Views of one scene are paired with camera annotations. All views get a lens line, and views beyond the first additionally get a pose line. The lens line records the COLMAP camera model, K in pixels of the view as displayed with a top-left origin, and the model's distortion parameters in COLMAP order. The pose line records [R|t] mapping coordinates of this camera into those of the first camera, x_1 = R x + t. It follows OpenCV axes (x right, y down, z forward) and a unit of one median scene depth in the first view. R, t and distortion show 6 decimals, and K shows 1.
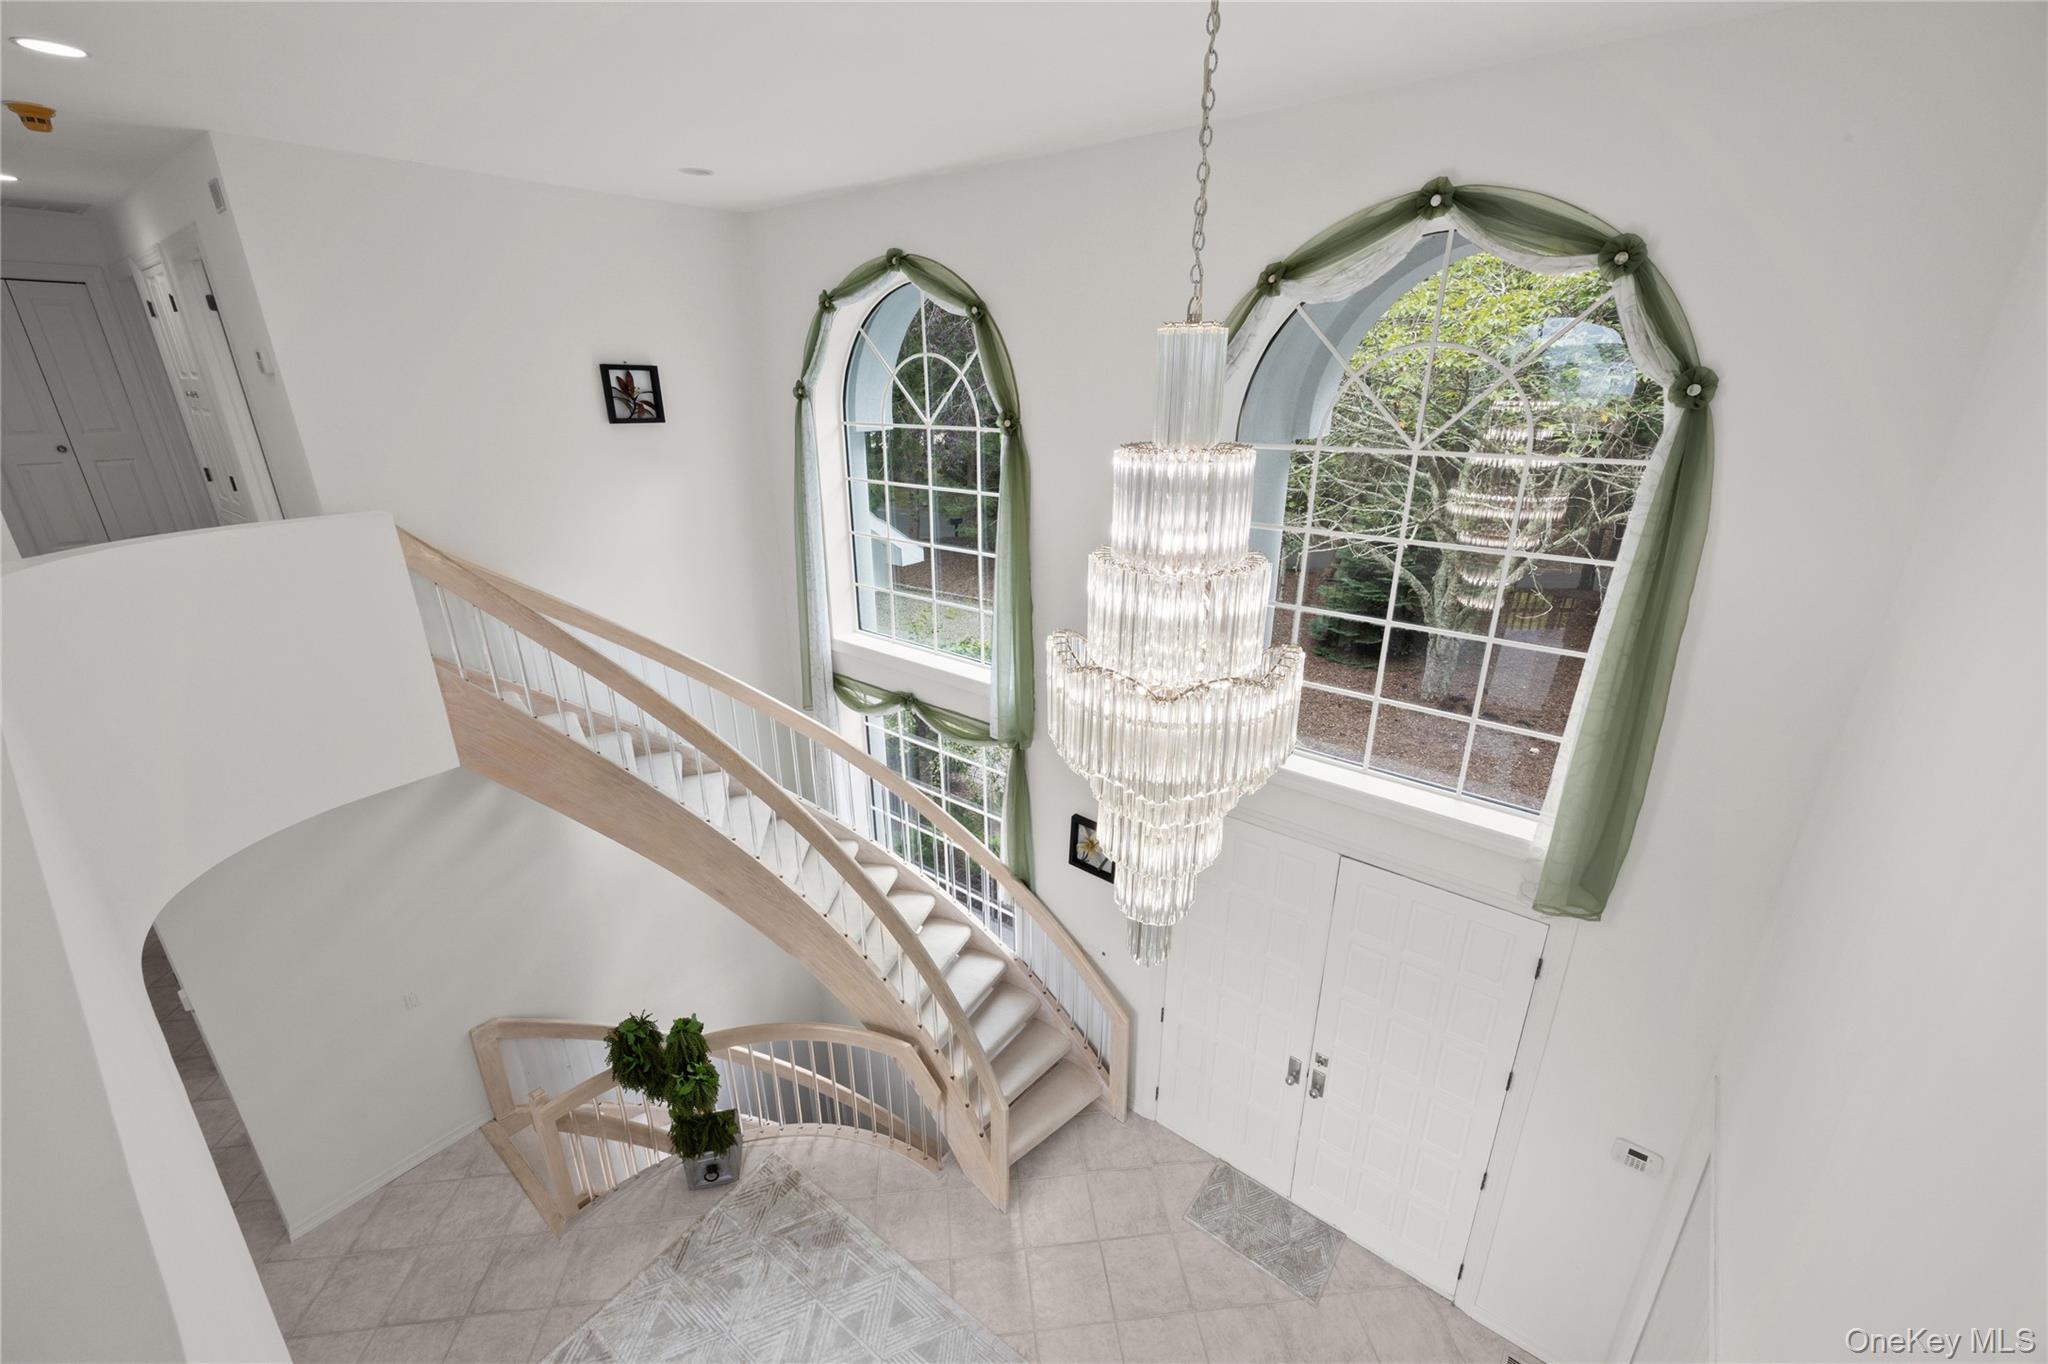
lens RADIAL K [[823.0, 0, 1018.7], [0, 823.0, 682.8], [0, 0, 1]] dist [0.009788, -0.001432]
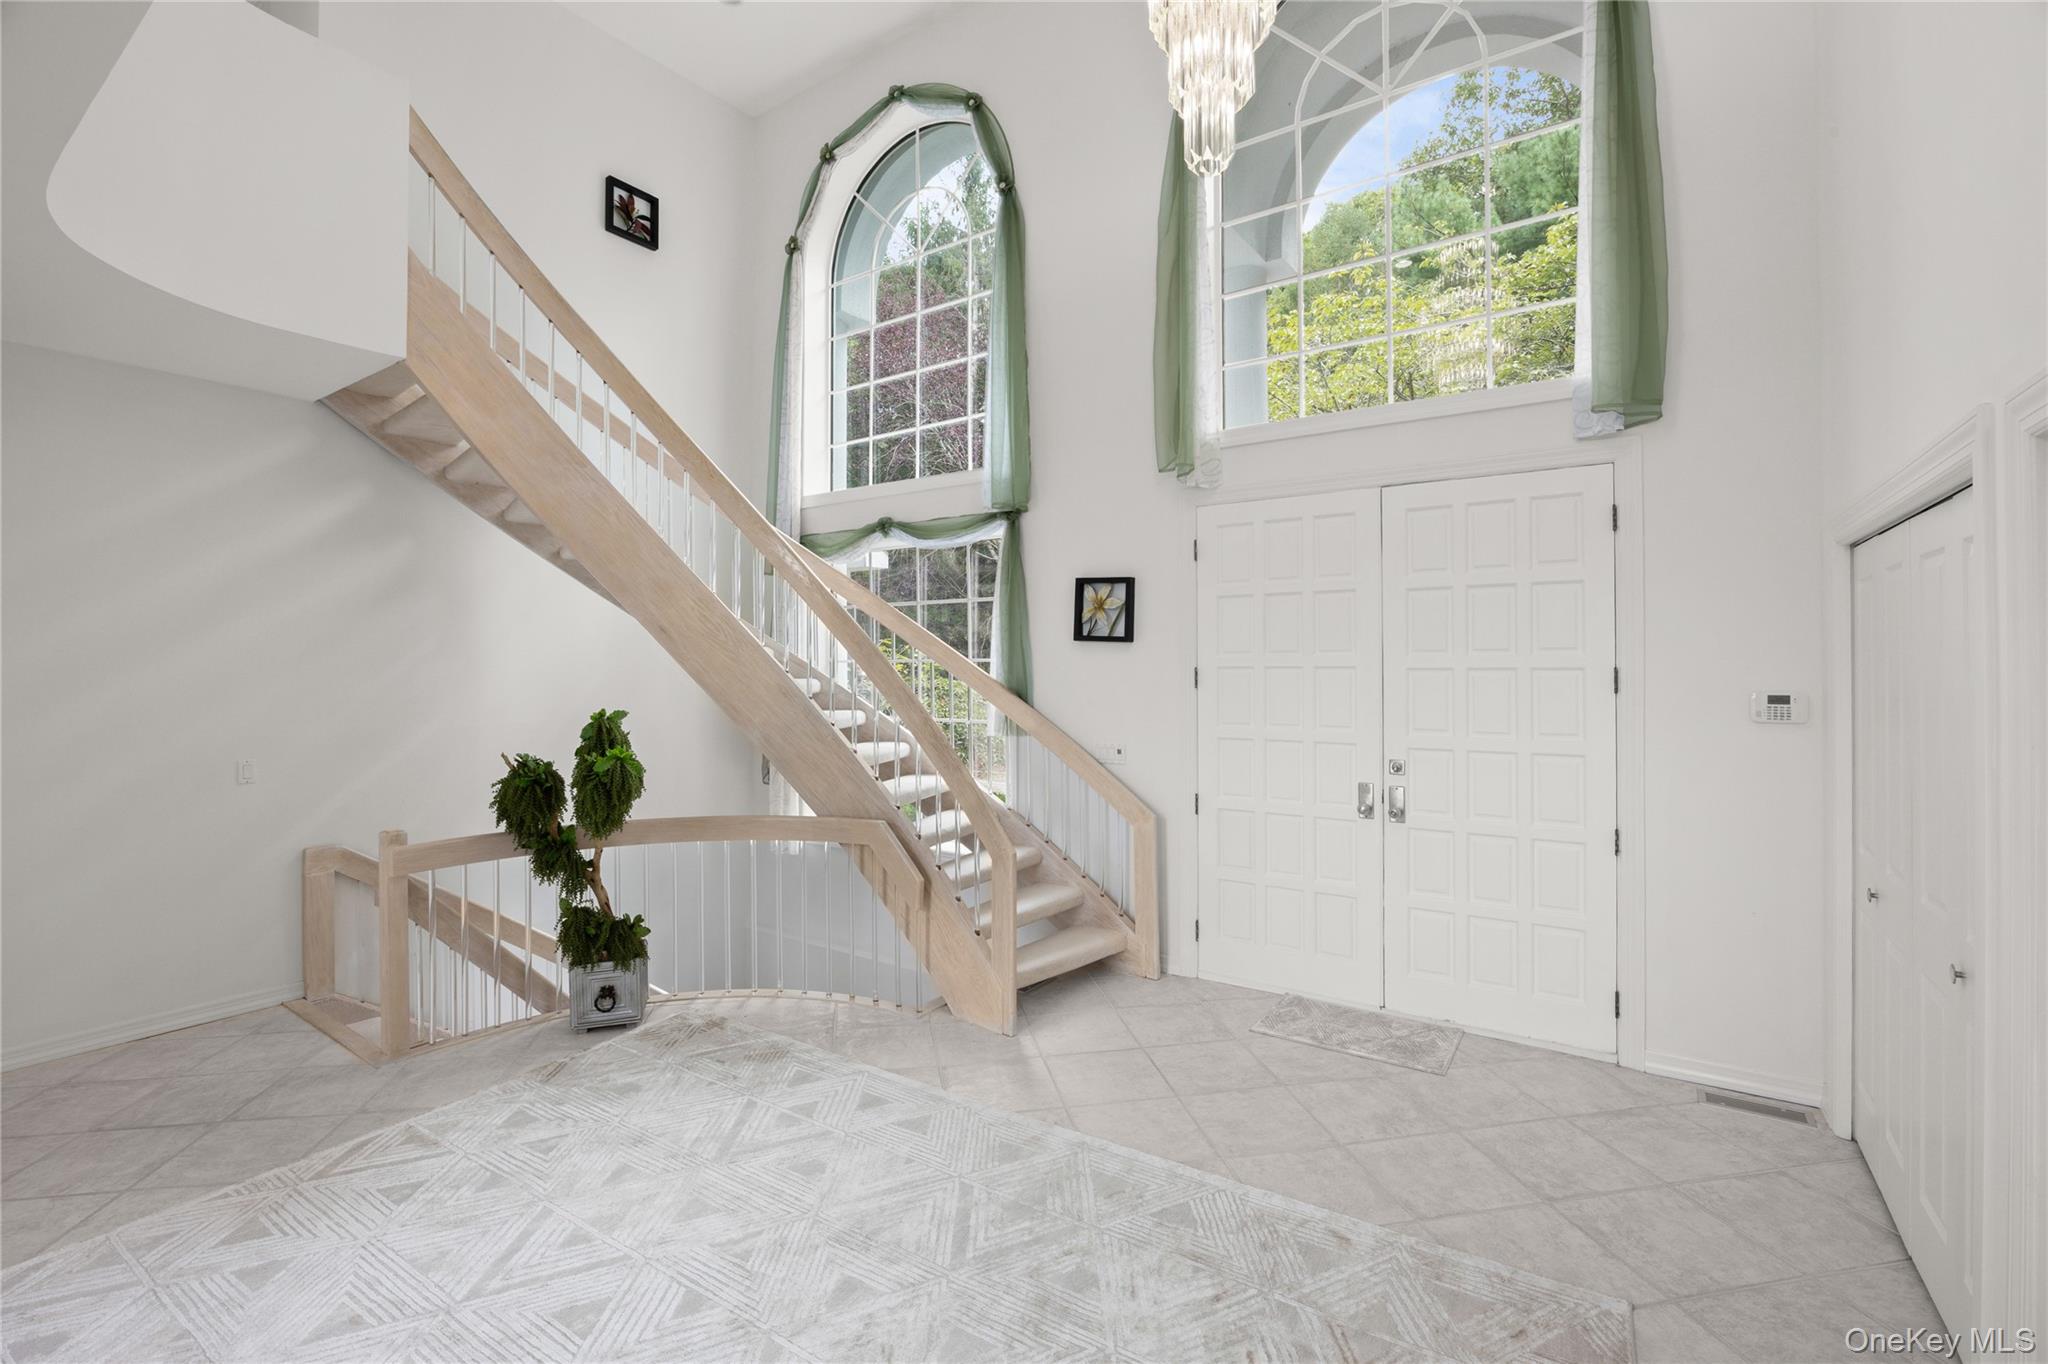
lens RADIAL K [[893.9, 0, 1022.3], [0, 893.9, 675.0], [0, 0, 1]] dist [-0.016608, -0.001372]
pose [[0.997626, 0.001129, 0.068857, -0.058957], [0.023275, 0.935502, -0.352554, 0.595600], [-0.064814, 0.353320, 0.933255, 0.143372]]
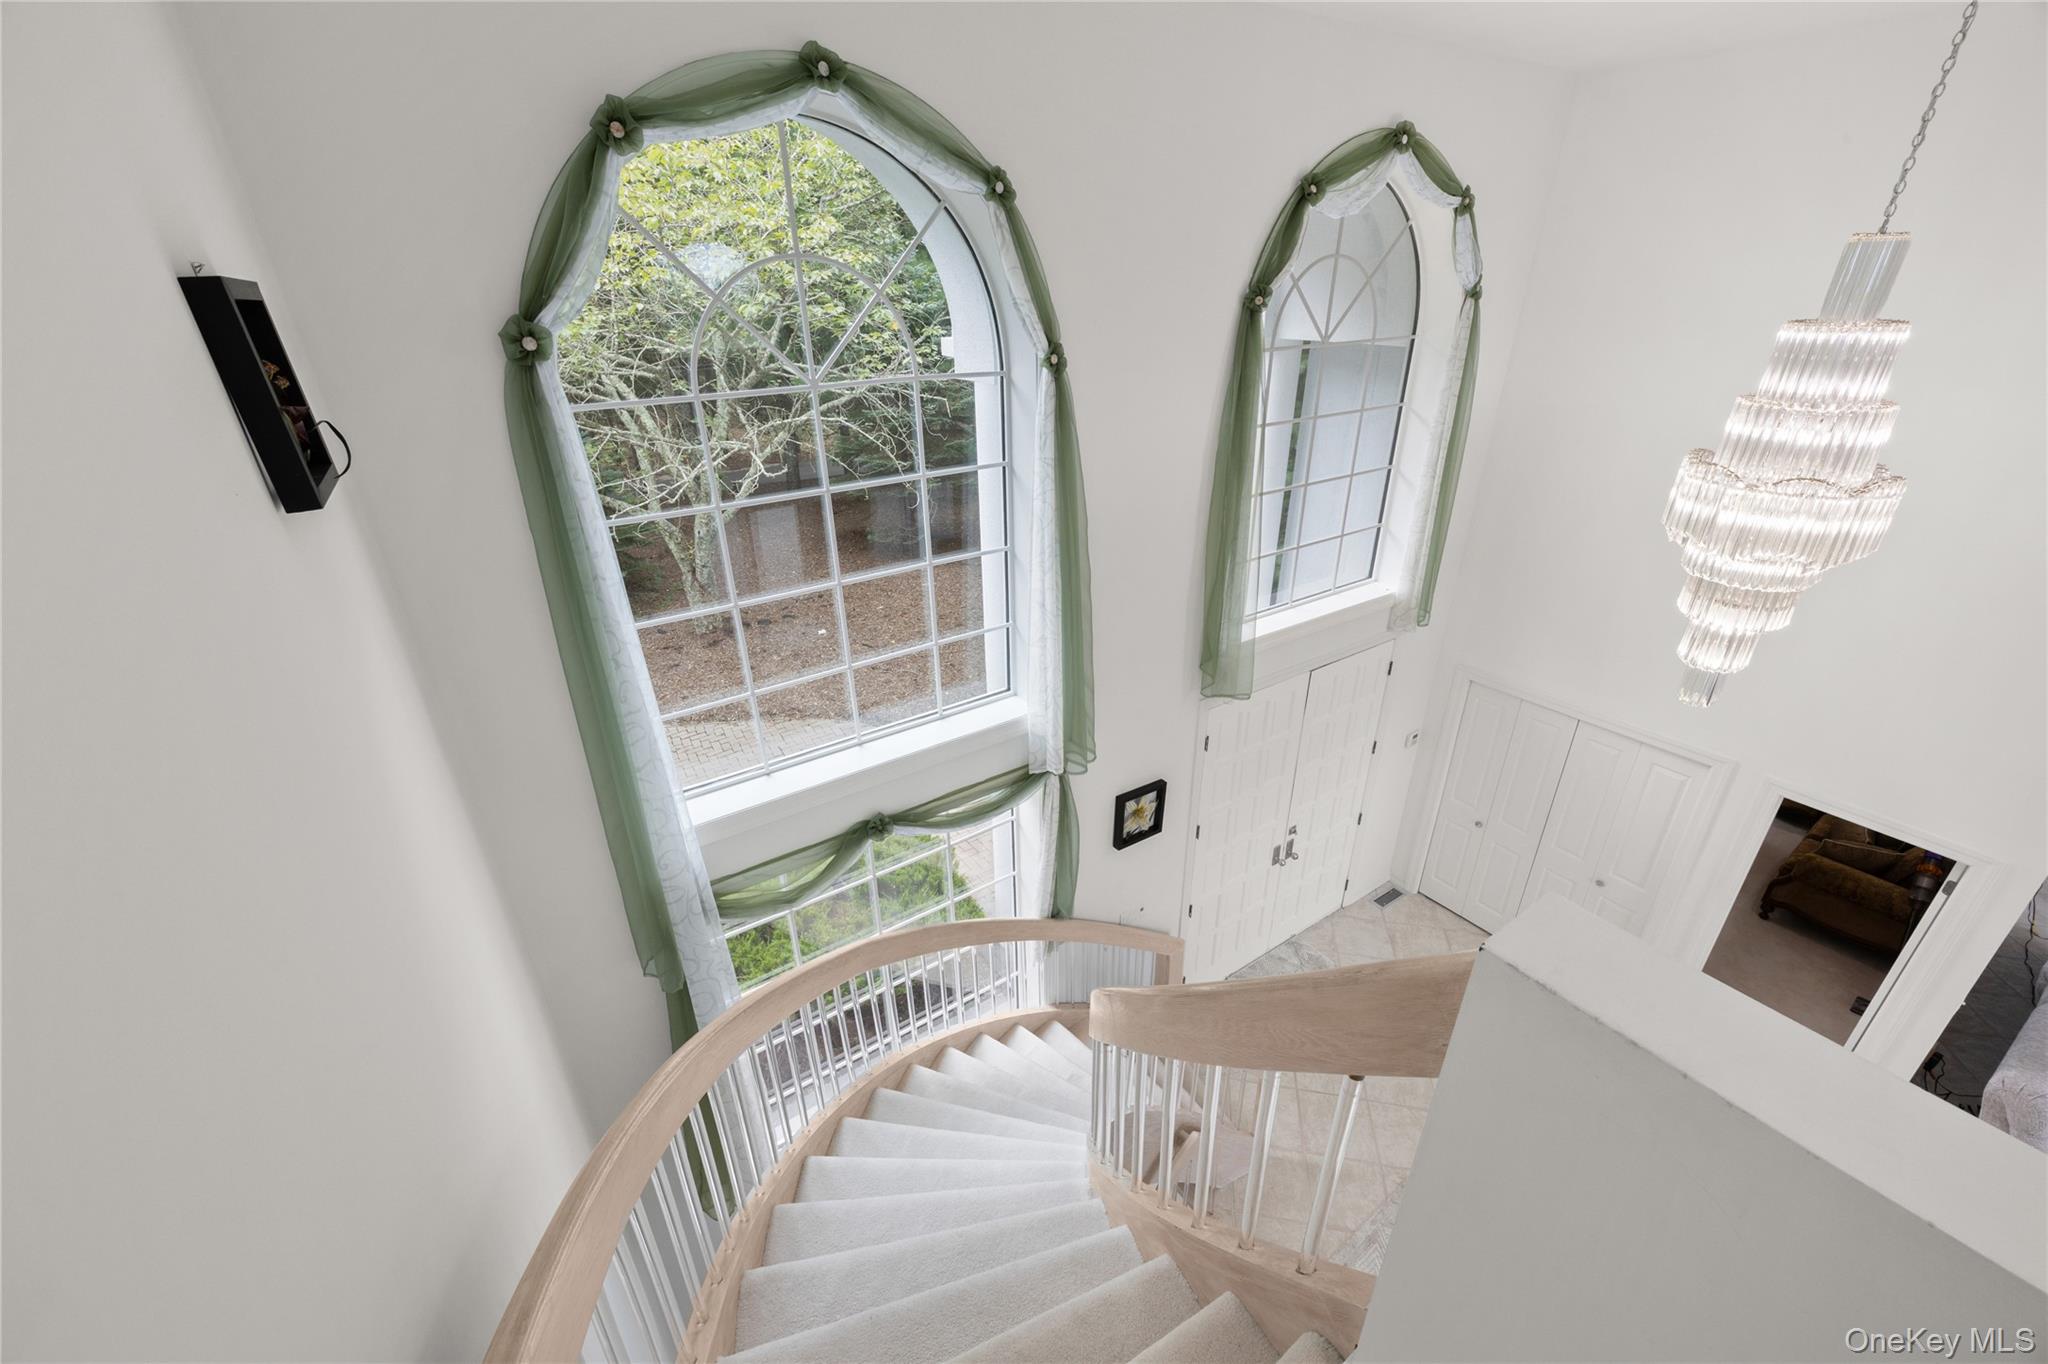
lens RADIAL K [[823.0, 0, 1018.8], [0, 823.0, 665.1], [0, 0, 1]] dist [0.009788, -0.001432]
pose [[0.294663, -0.406035, 0.865048, -0.674113], [0.356003, 0.886720, 0.294941, -0.265645], [-0.886812, 0.221051, 0.405834, 0.705000]]
